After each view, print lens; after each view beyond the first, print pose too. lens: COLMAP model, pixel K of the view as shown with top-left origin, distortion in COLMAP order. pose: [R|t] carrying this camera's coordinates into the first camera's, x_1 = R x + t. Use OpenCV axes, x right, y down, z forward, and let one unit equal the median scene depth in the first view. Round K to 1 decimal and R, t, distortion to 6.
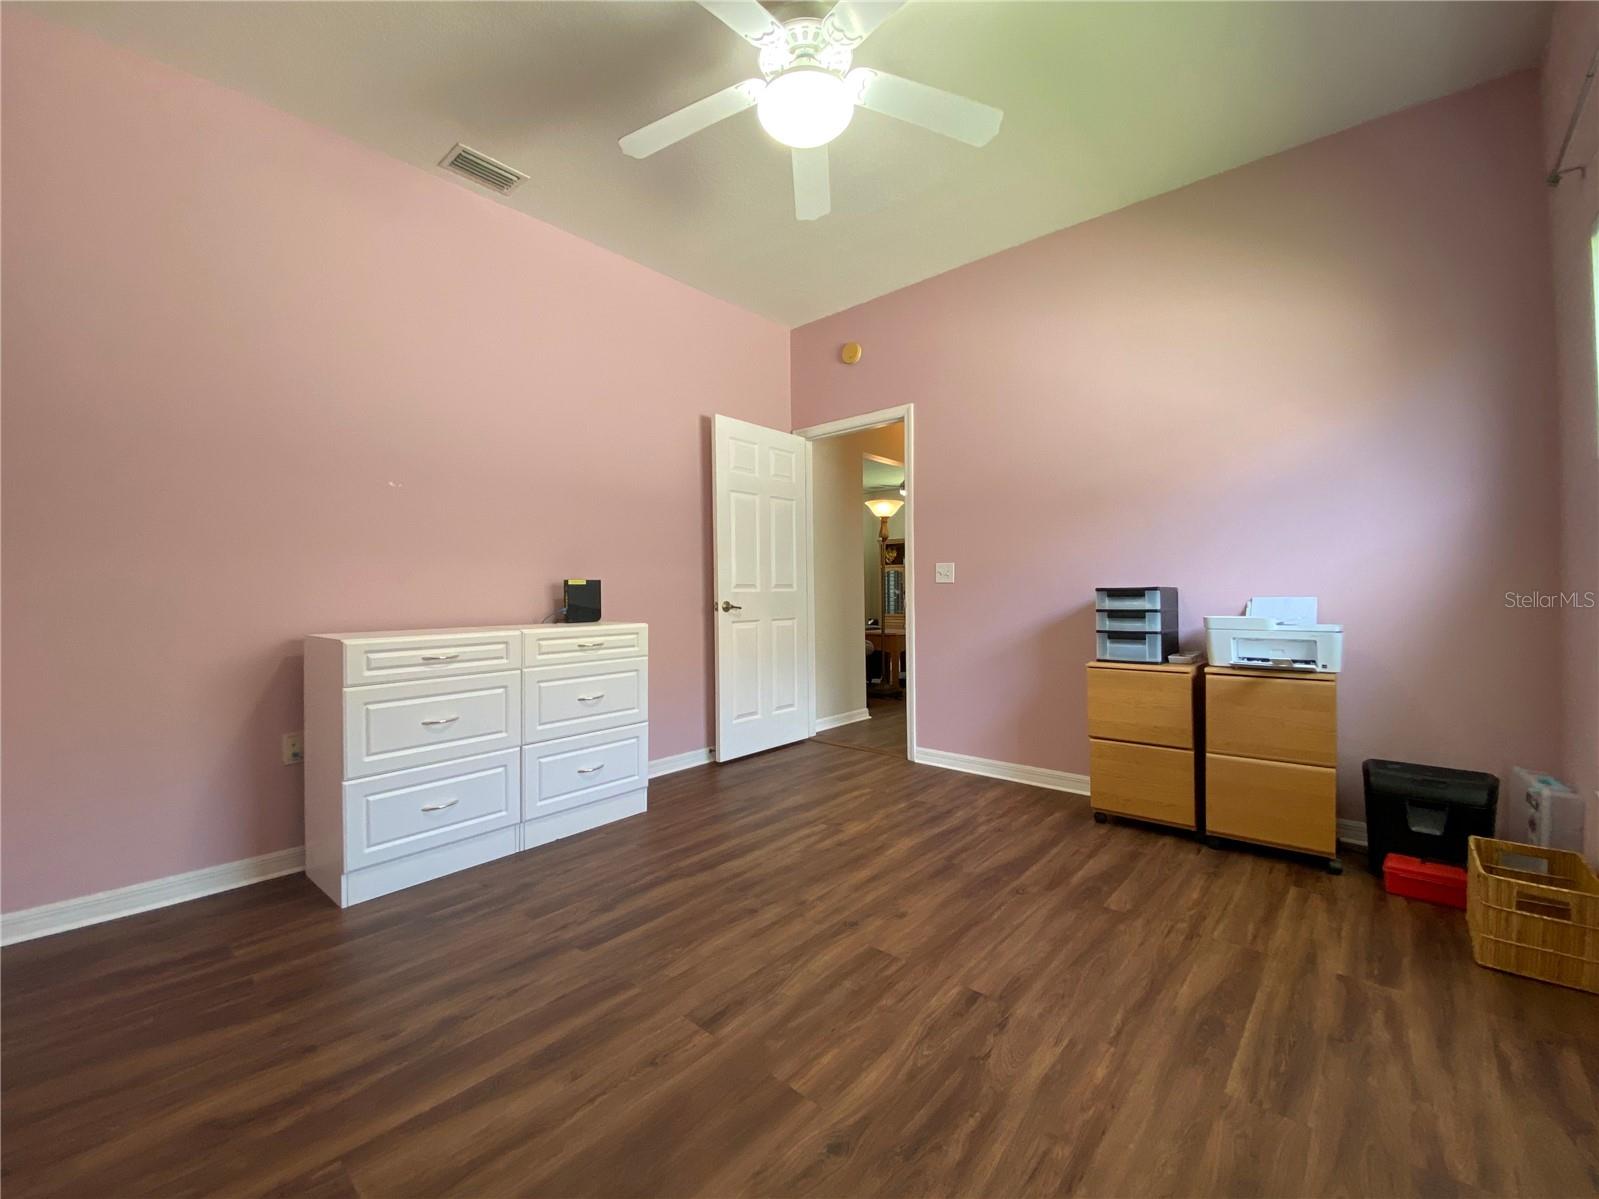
lens RADIAL K [[657.3, 0, 799.5], [0, 657.3, 599.5], [0, 0, 1]] dist [0.028412, -0.023204]
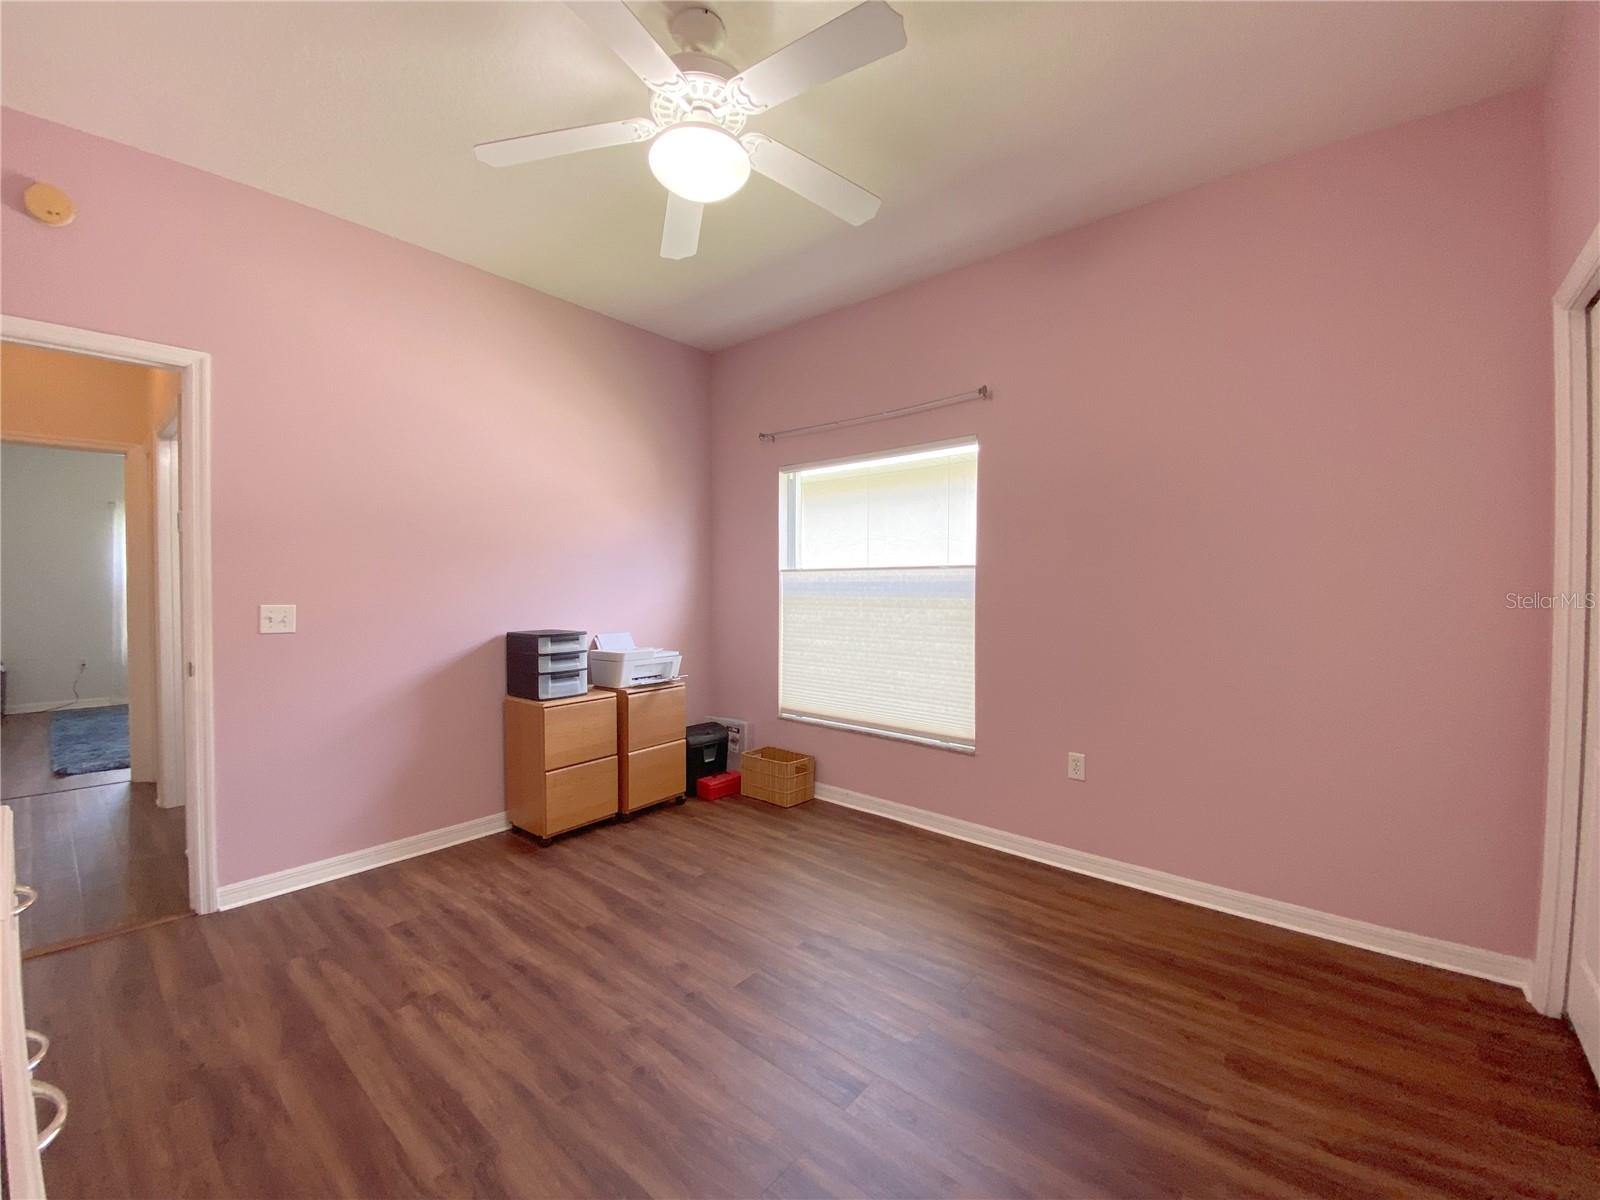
lens RADIAL K [[639.0, 0, 800.0], [0, 639.0, 600.0], [0, 0, 1]] dist [0.031600, -0.025036]
pose [[-0.022225, -0.009221, 0.999710, -0.687136], [0.004090, 0.999948, 0.009314, -0.091606], [-0.999745, 0.004296, -0.022187, 0.654213]]
